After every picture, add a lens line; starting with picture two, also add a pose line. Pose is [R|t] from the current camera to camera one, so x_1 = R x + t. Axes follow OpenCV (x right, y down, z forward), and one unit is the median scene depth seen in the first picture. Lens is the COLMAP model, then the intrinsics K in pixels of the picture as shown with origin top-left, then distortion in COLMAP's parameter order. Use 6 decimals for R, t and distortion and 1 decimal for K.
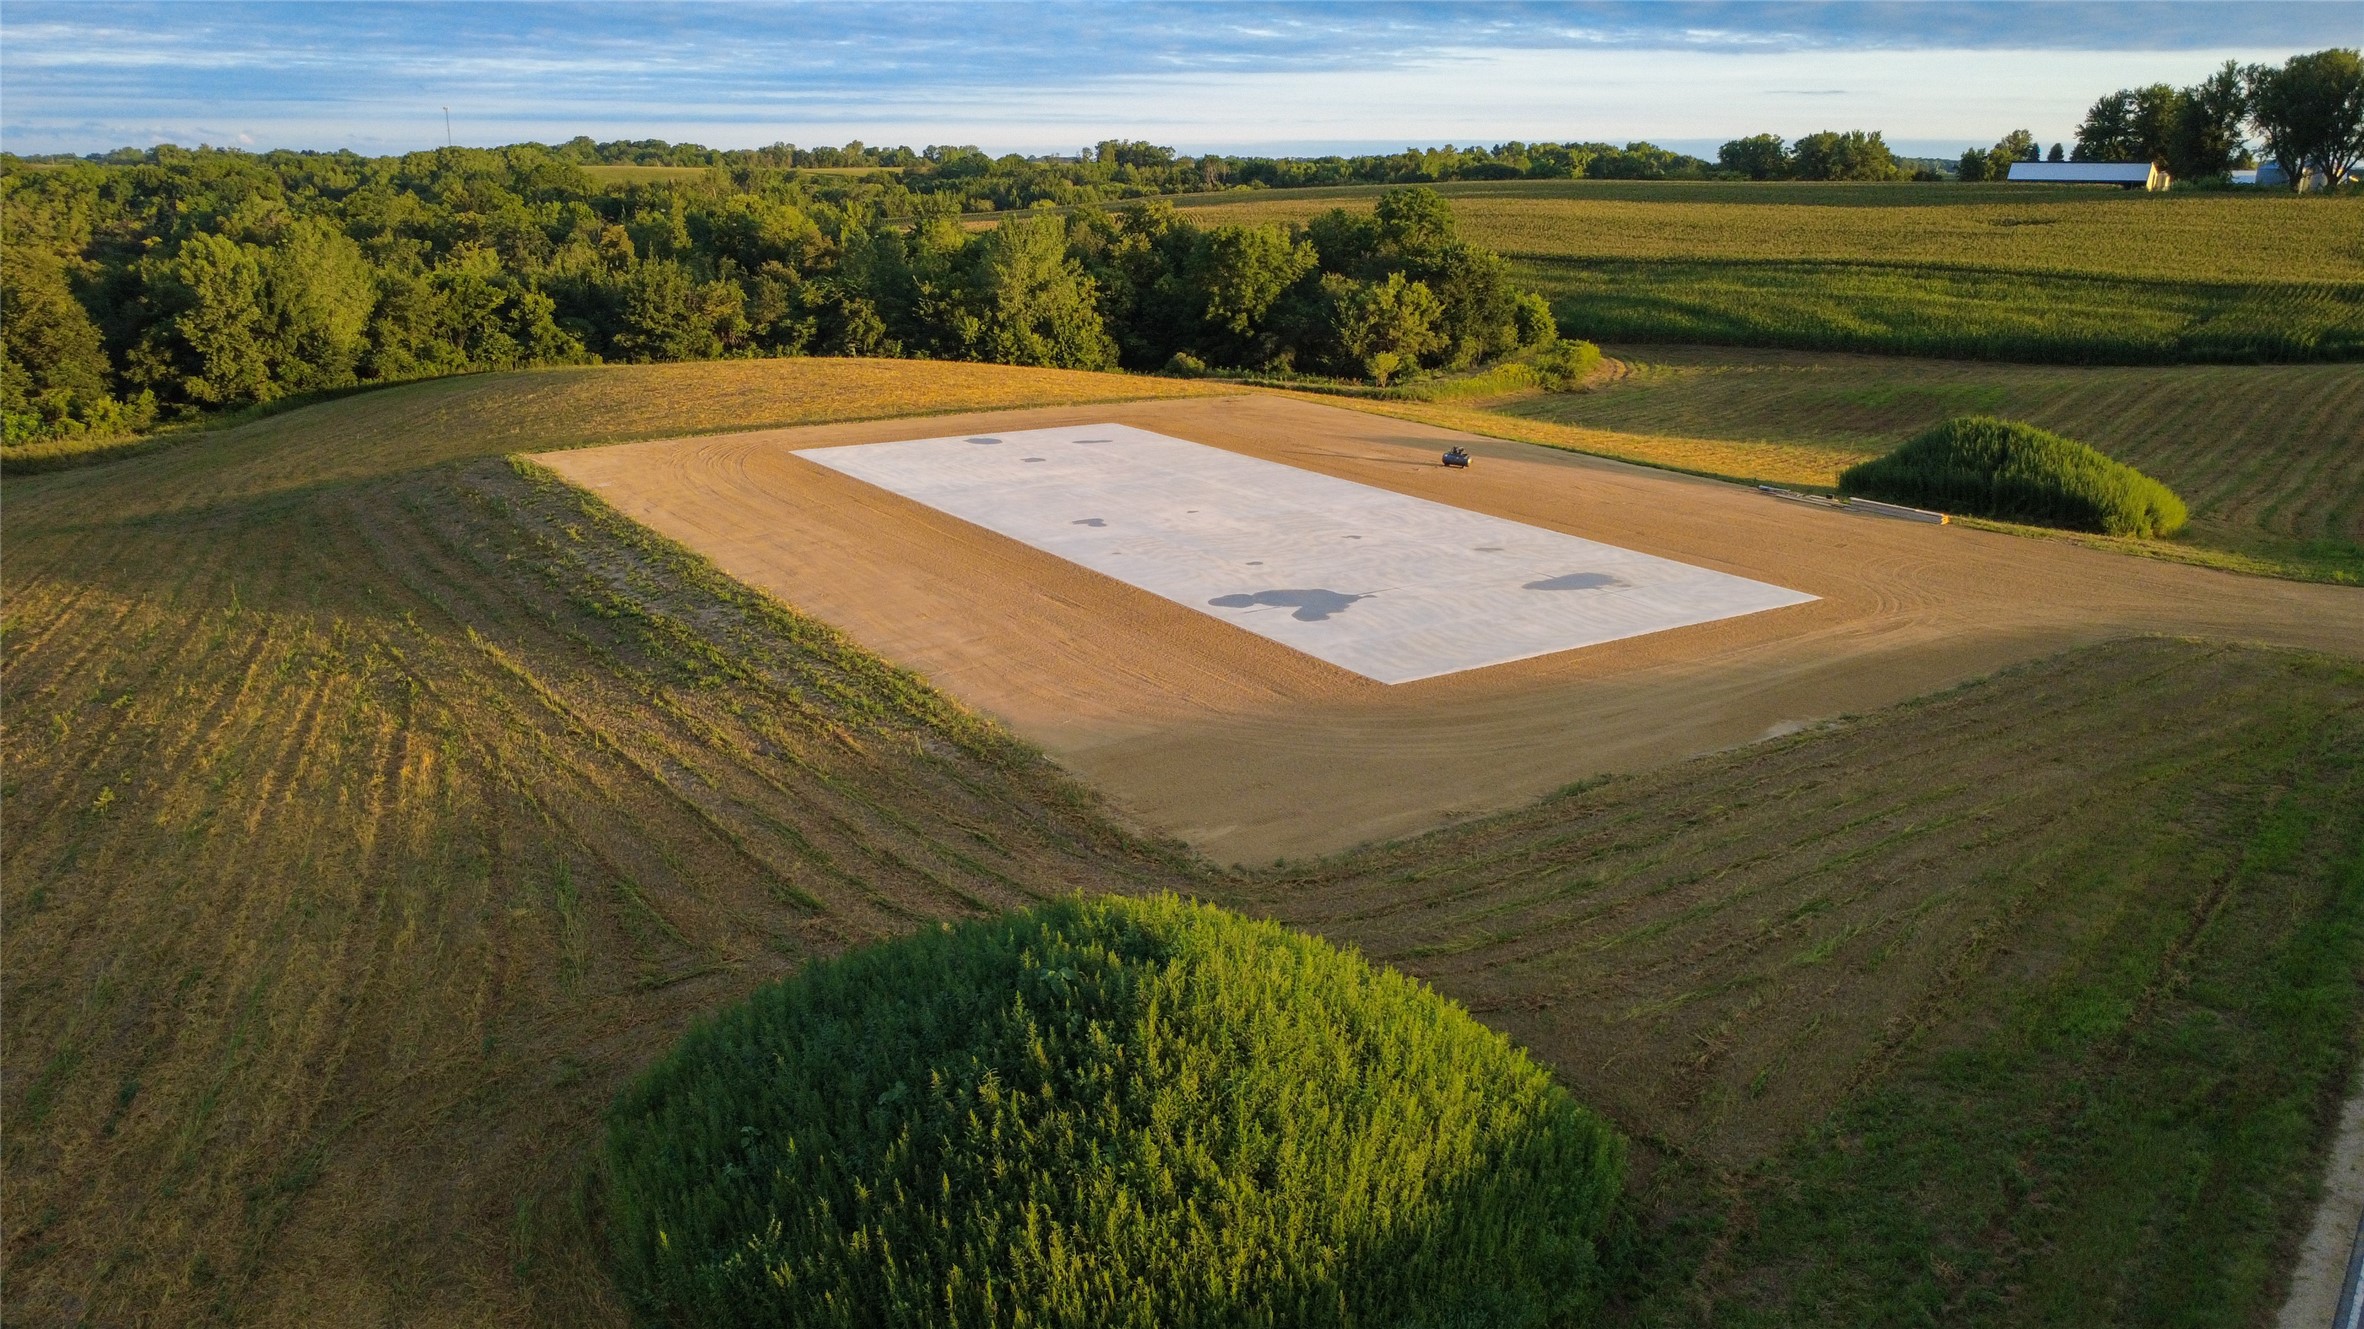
lens RADIAL K [[1715.1, 0, 1174.1], [0, 1715.1, 662.3], [0, 0, 1]] dist [-0.001760, 0.002733]
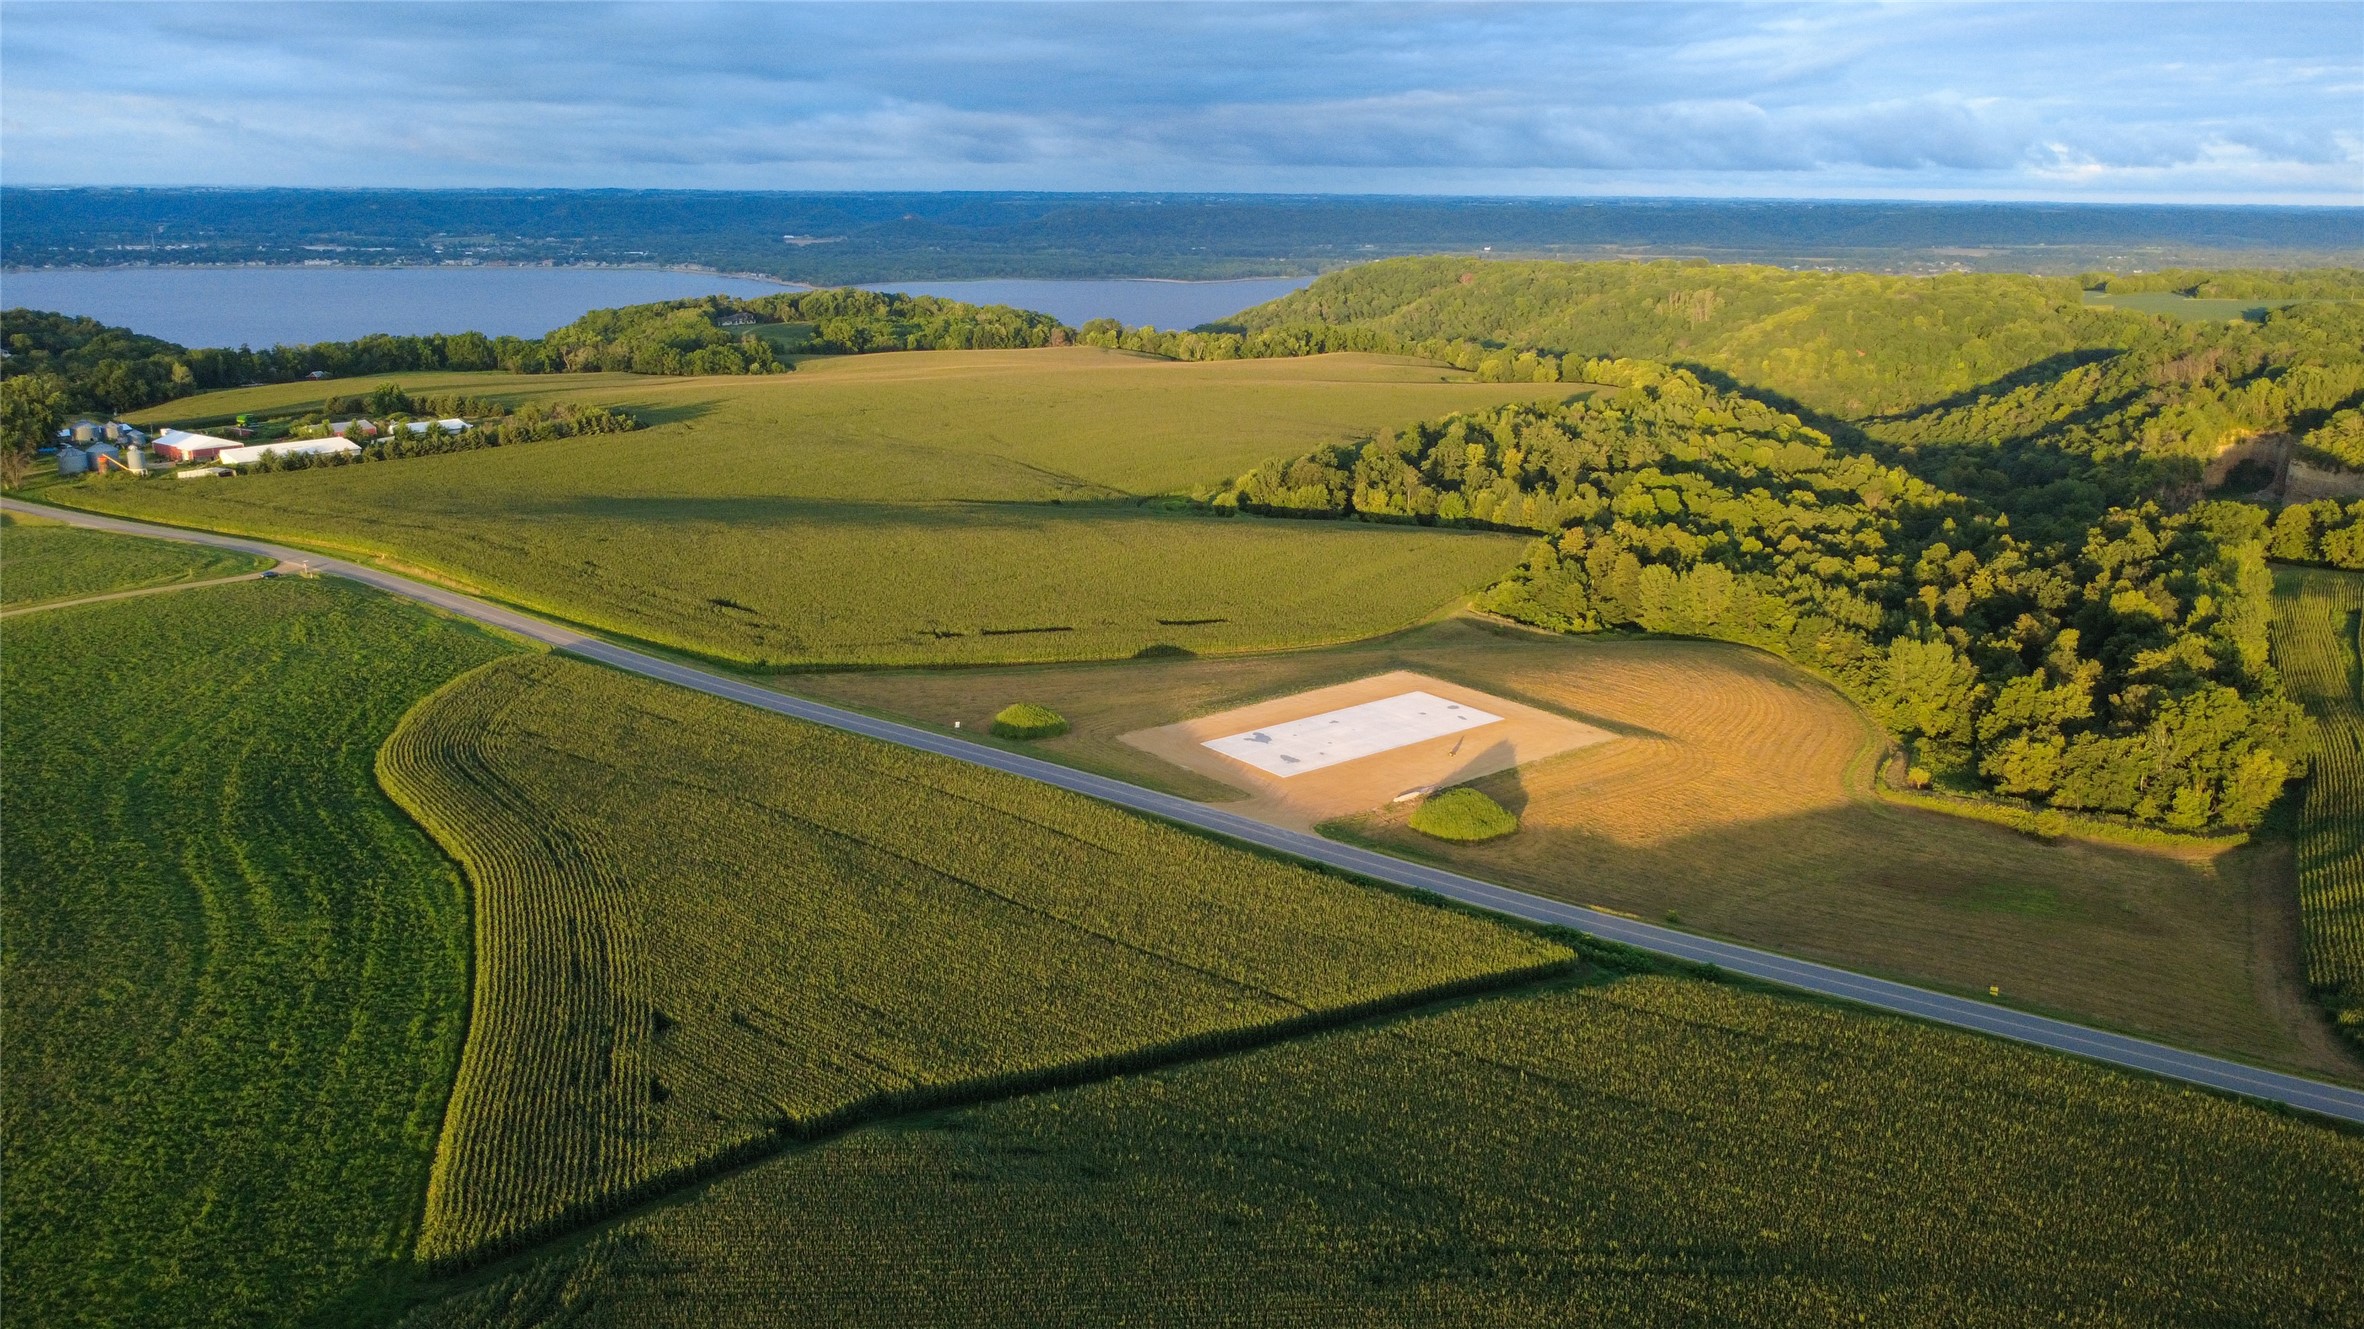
lens RADIAL K [[1715.1, 0, 1174.1], [0, 1715.1, 662.3], [0, 0, 1]] dist [-0.001760, 0.002733]
pose [[0.087222, 0.262083, -0.961096, 1.525388], [-0.287563, 0.930327, 0.227596, -0.416145], [0.953782, 0.256524, 0.156510, 0.006602]]
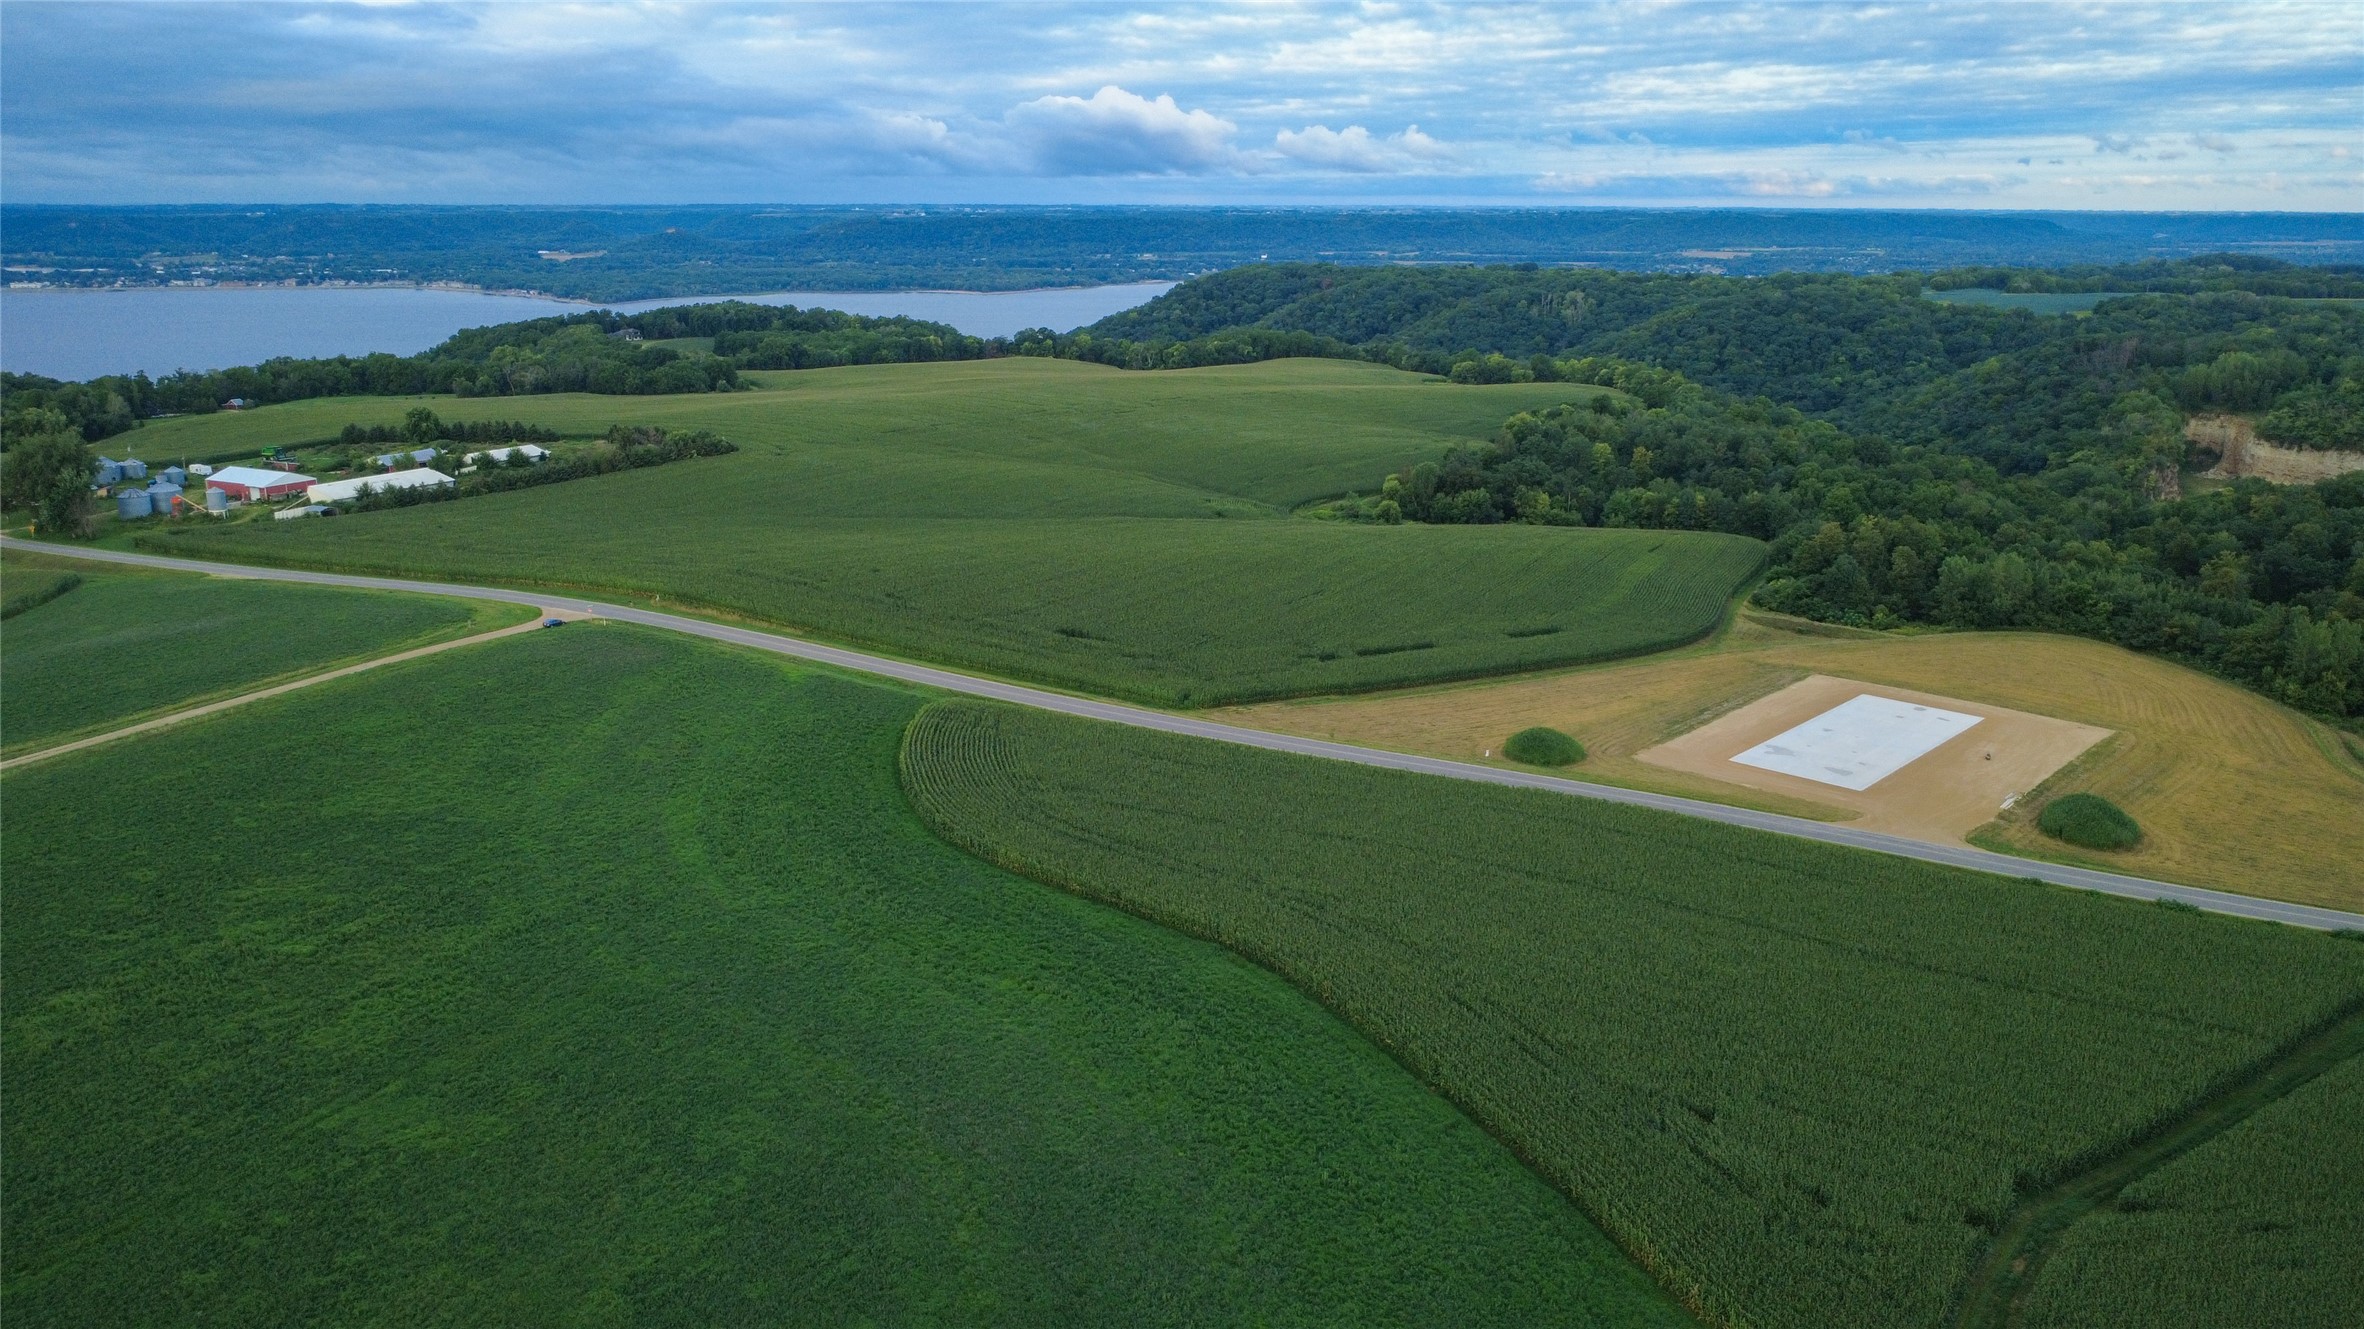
lens RADIAL K [[1715.1, 0, 1174.1], [0, 1715.1, 662.3], [0, 0, 1]] dist [-0.001760, 0.002733]
pose [[0.231513, 0.249262, -0.940356, 1.305800], [-0.274536, 0.944069, 0.182657, -0.216051], [0.933291, 0.215874, 0.286996, -0.601352]]
